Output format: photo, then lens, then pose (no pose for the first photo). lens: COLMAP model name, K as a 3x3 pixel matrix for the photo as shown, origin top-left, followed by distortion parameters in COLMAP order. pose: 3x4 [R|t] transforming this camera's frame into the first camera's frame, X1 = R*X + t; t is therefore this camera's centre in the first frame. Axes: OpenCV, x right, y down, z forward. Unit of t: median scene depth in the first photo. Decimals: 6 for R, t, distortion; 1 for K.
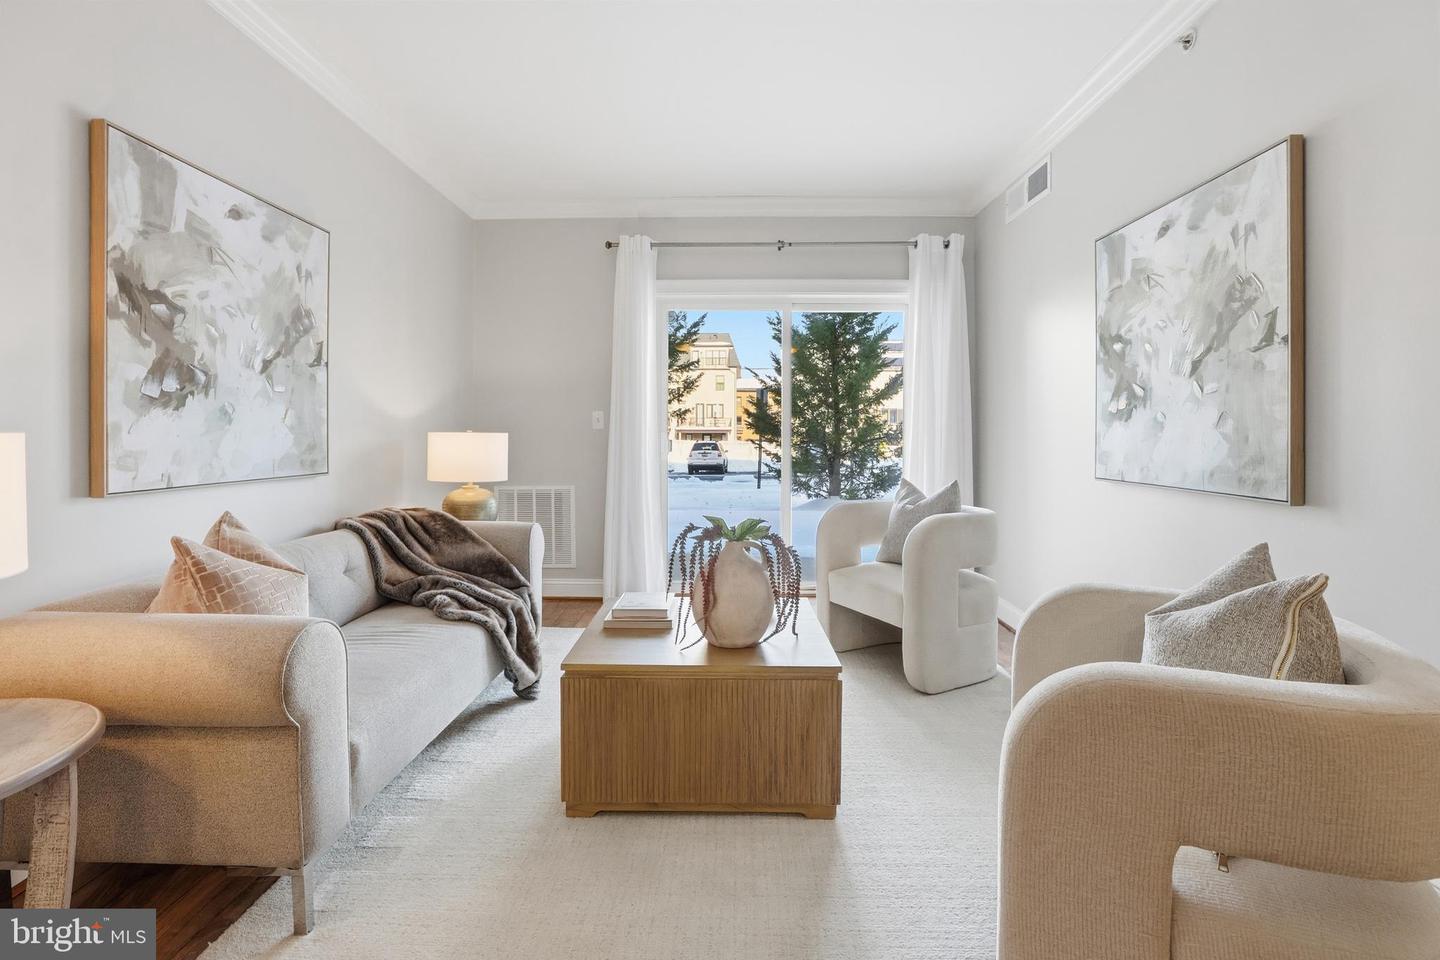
lens RADIAL K [[677.8, 0, 716.8], [0, 677.8, 427.8], [0, 0, 1]] dist [-0.002536, -0.000039]
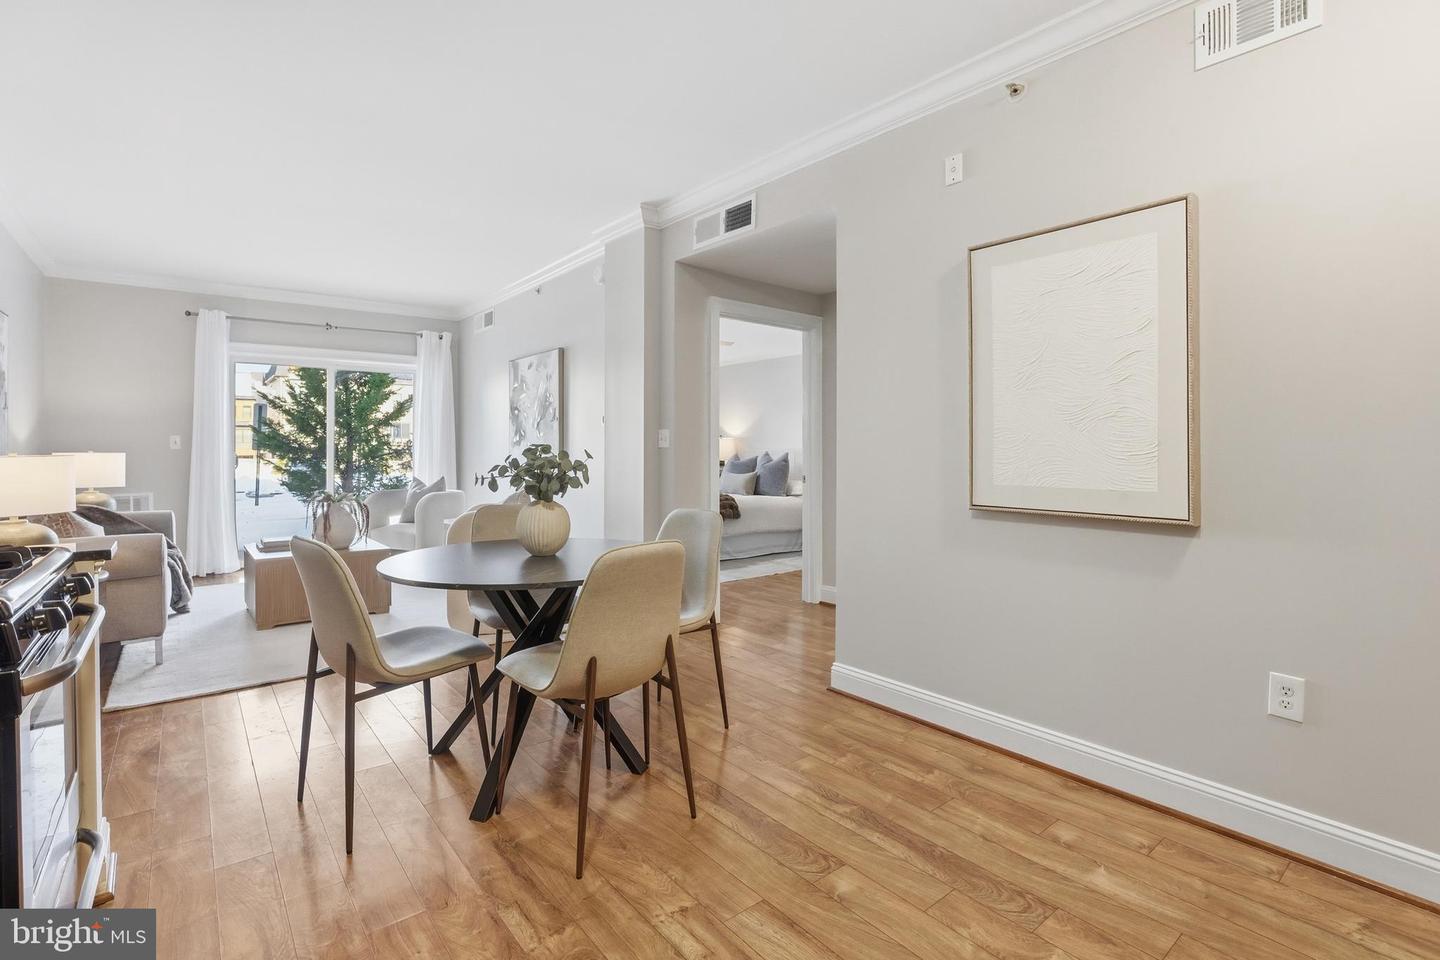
lens RADIAL K [[676.5, 0, 720.5], [0, 676.5, 447.9], [0, 0, 1]] dist [-0.032975, 0.000109]
pose [[0.760414, -0.002264, 0.649435, -0.210419], [-0.002970, 0.999971, 0.006964, -0.013233], [-0.649432, -0.007225, 0.760385, -0.702785]]
